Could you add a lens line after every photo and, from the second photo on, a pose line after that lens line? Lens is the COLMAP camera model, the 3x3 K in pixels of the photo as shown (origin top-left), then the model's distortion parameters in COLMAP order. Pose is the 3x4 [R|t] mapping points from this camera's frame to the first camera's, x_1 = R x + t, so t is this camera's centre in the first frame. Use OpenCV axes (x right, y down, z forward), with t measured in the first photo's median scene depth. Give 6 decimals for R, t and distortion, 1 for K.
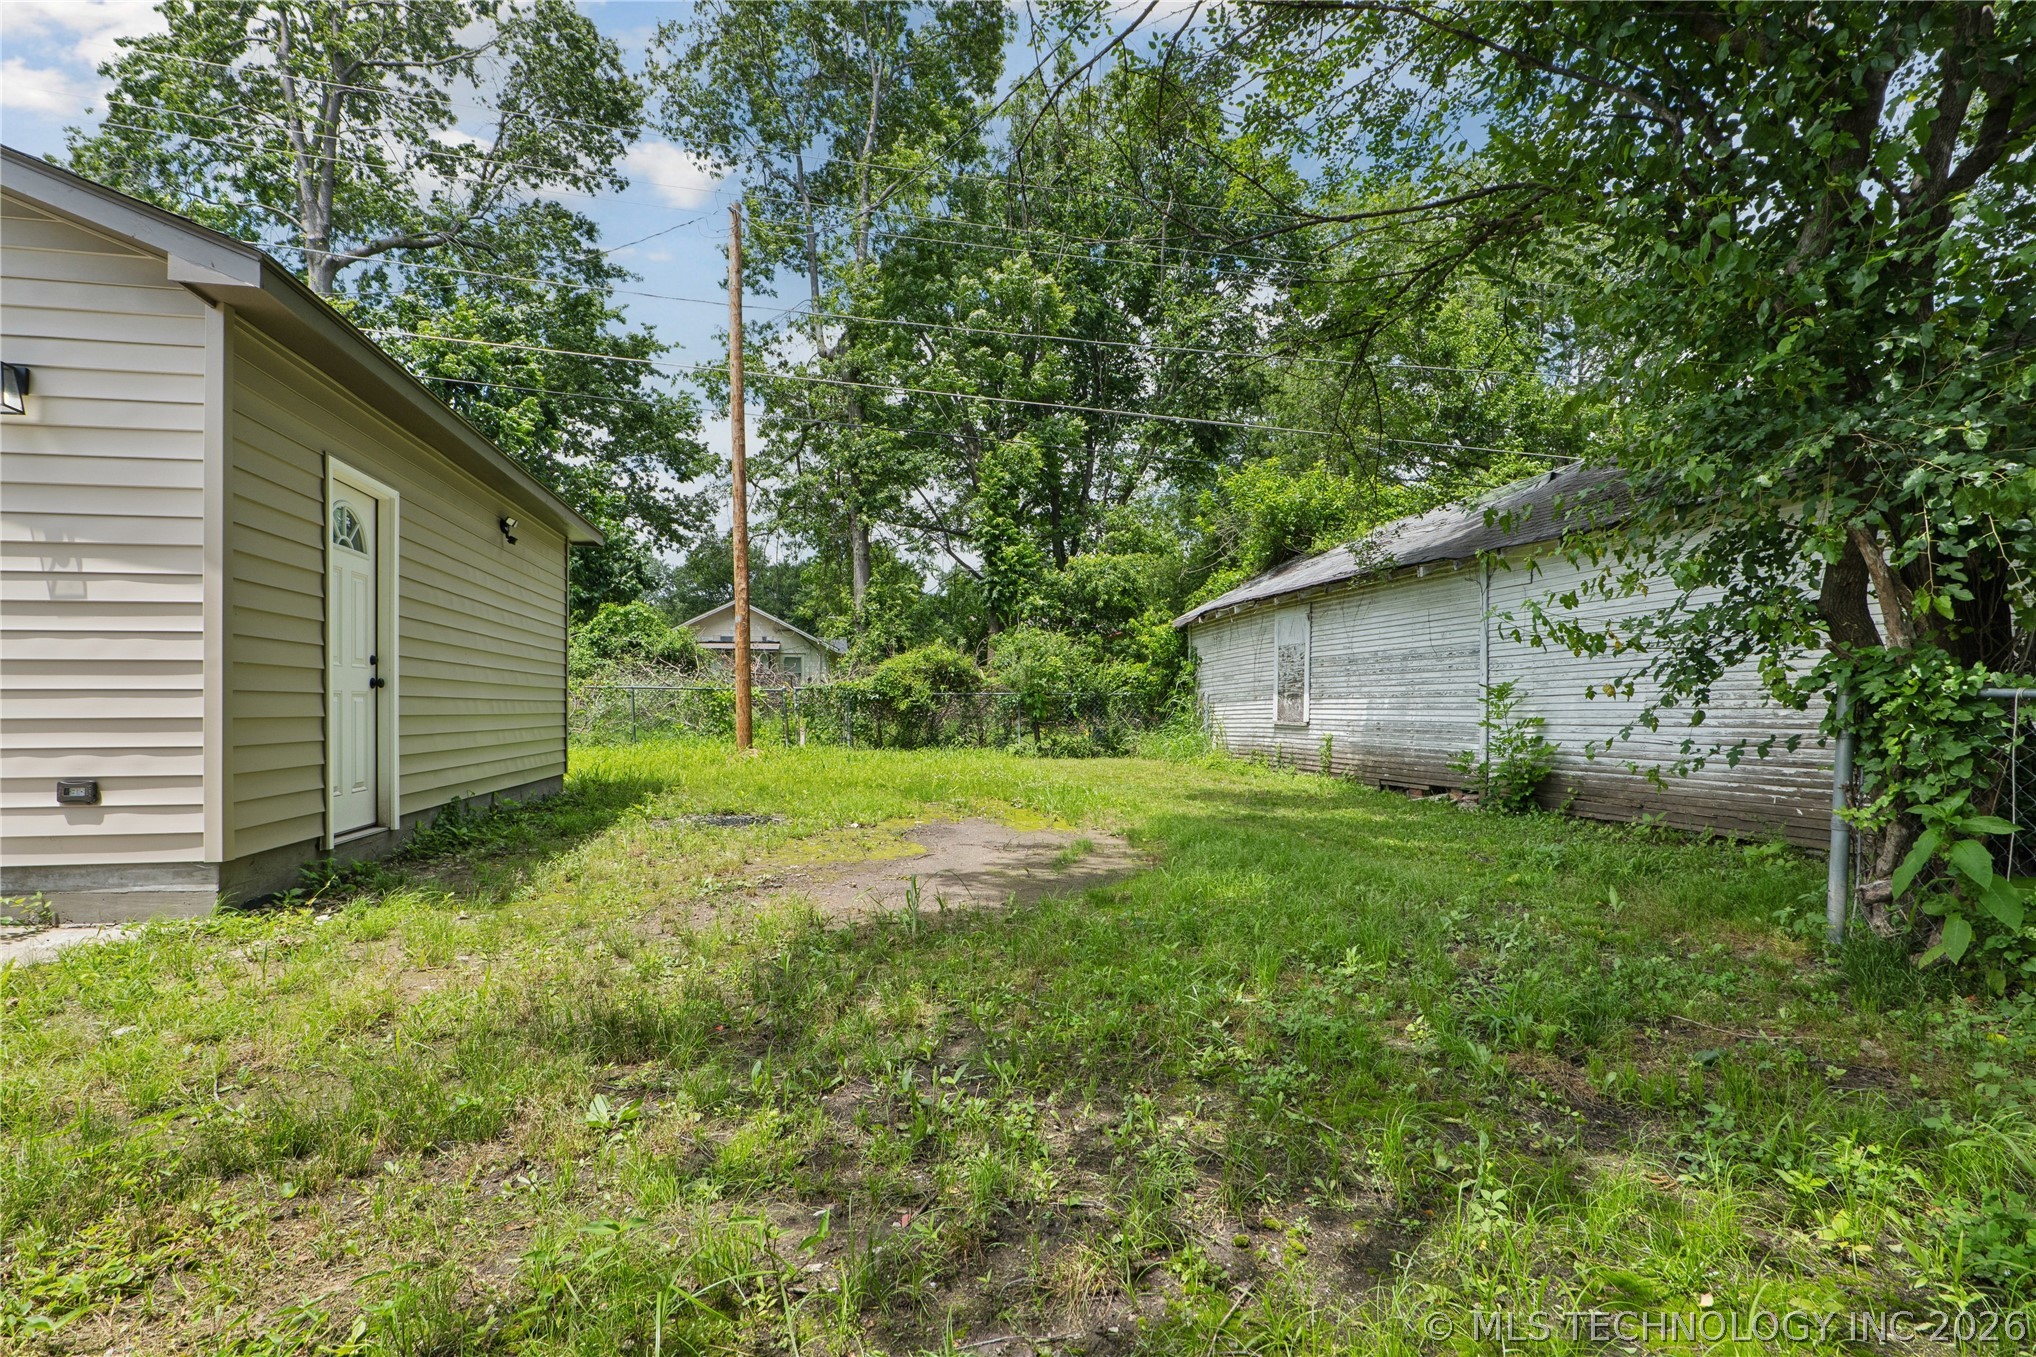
lens RADIAL K [[980.4, 0, 1029.4], [0, 980.4, 703.1], [0, 0, 1]] dist [-0.018908, 0.006710]
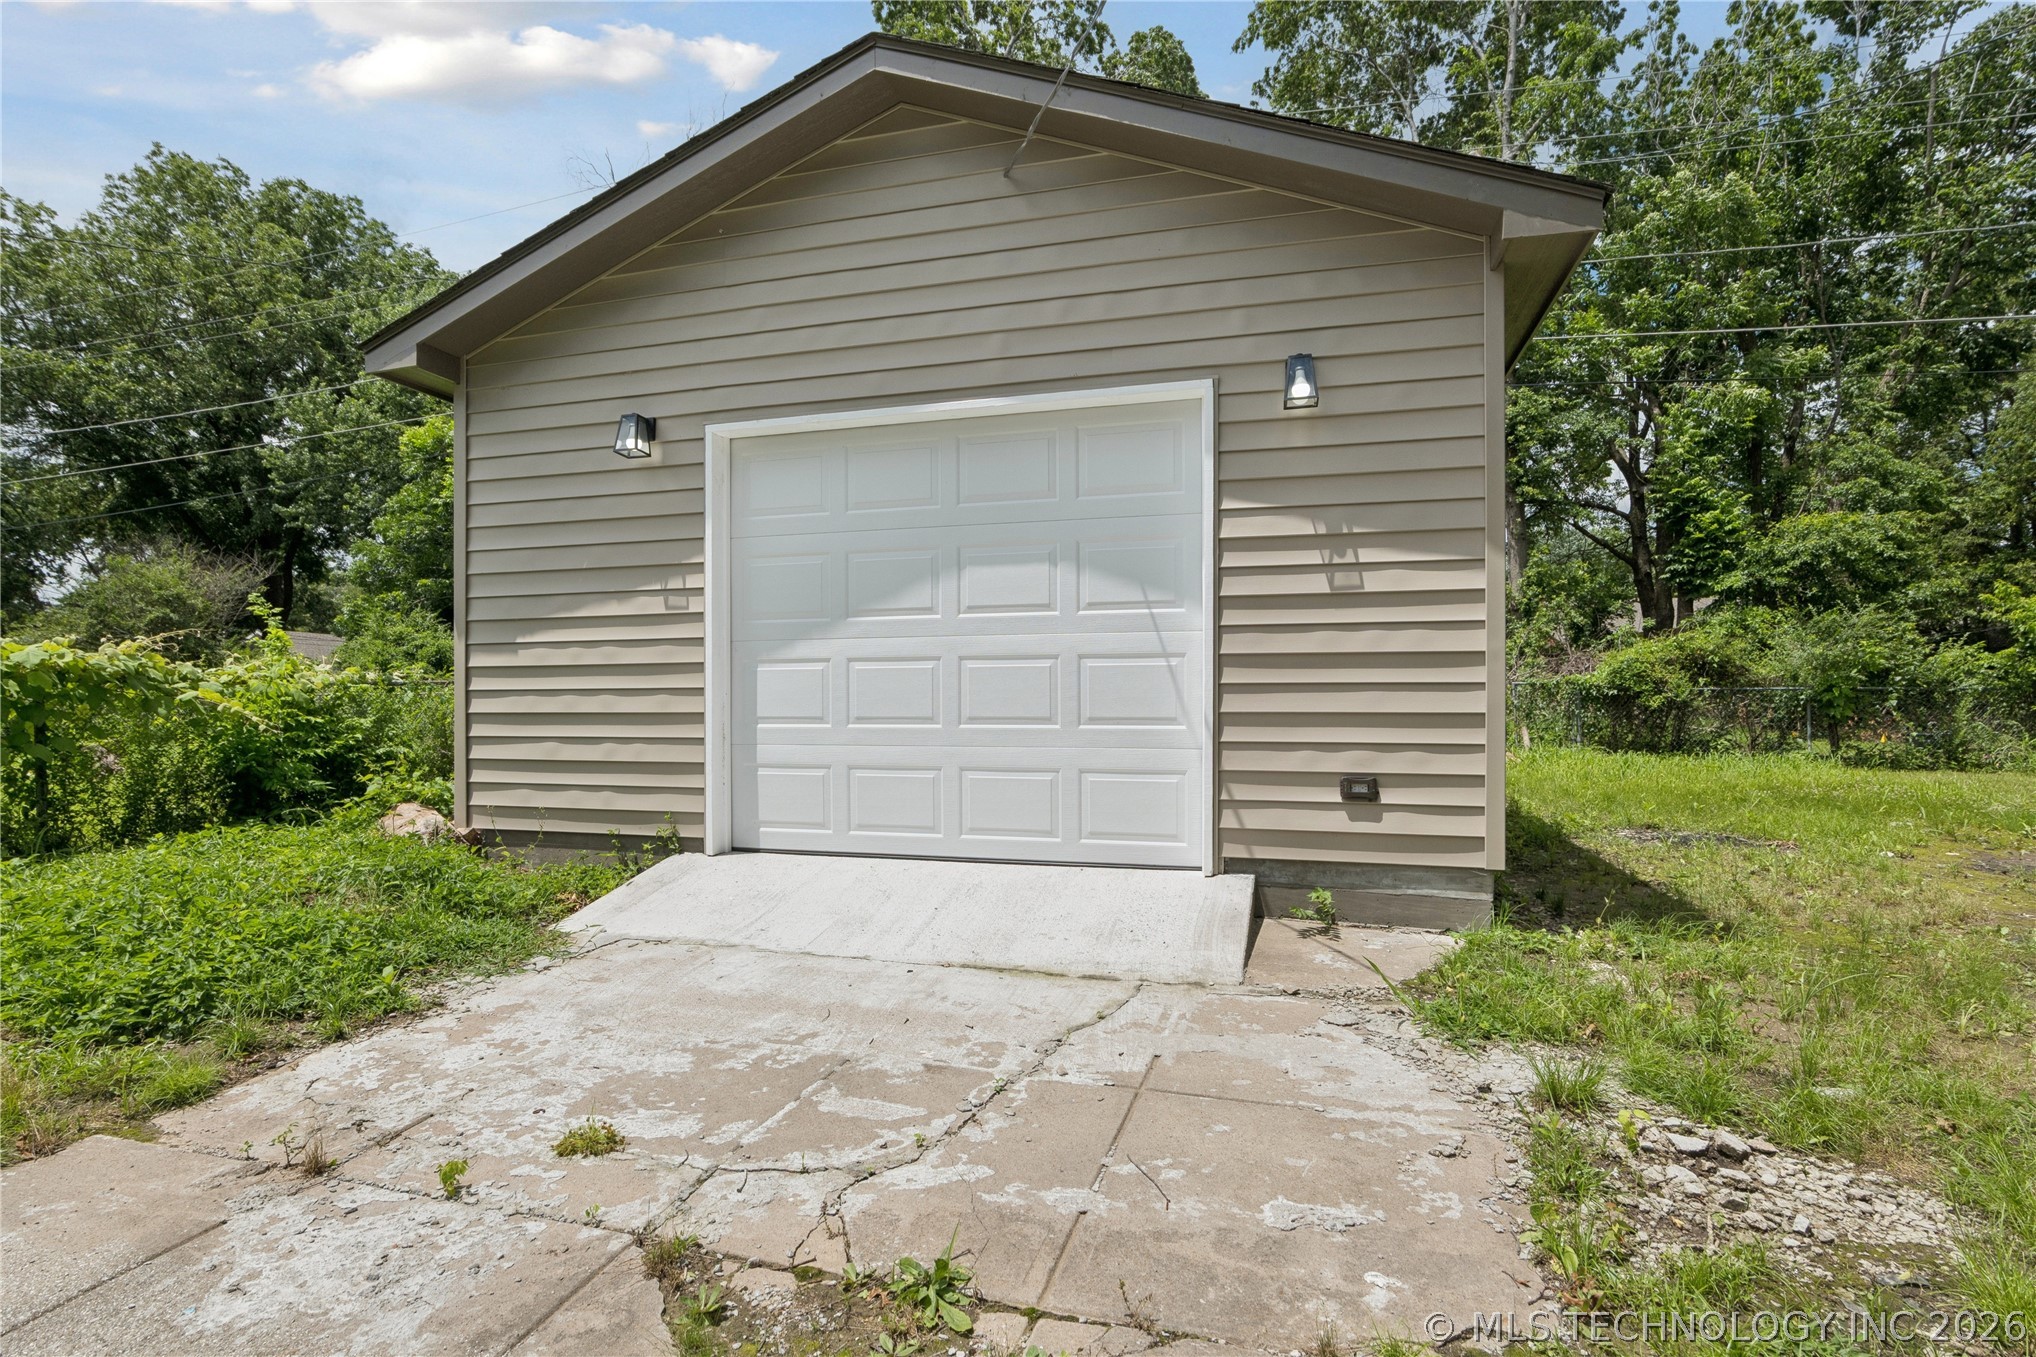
lens RADIAL K [[980.4, 0, 1029.4], [0, 980.4, 703.1], [0, 0, 1]] dist [-0.018908, 0.006710]
pose [[0.885773, 0.004113, -0.464101, -0.805949], [-0.002382, 0.999988, 0.004316, 0.002464], [0.464113, -0.002717, 0.885772, -0.024811]]
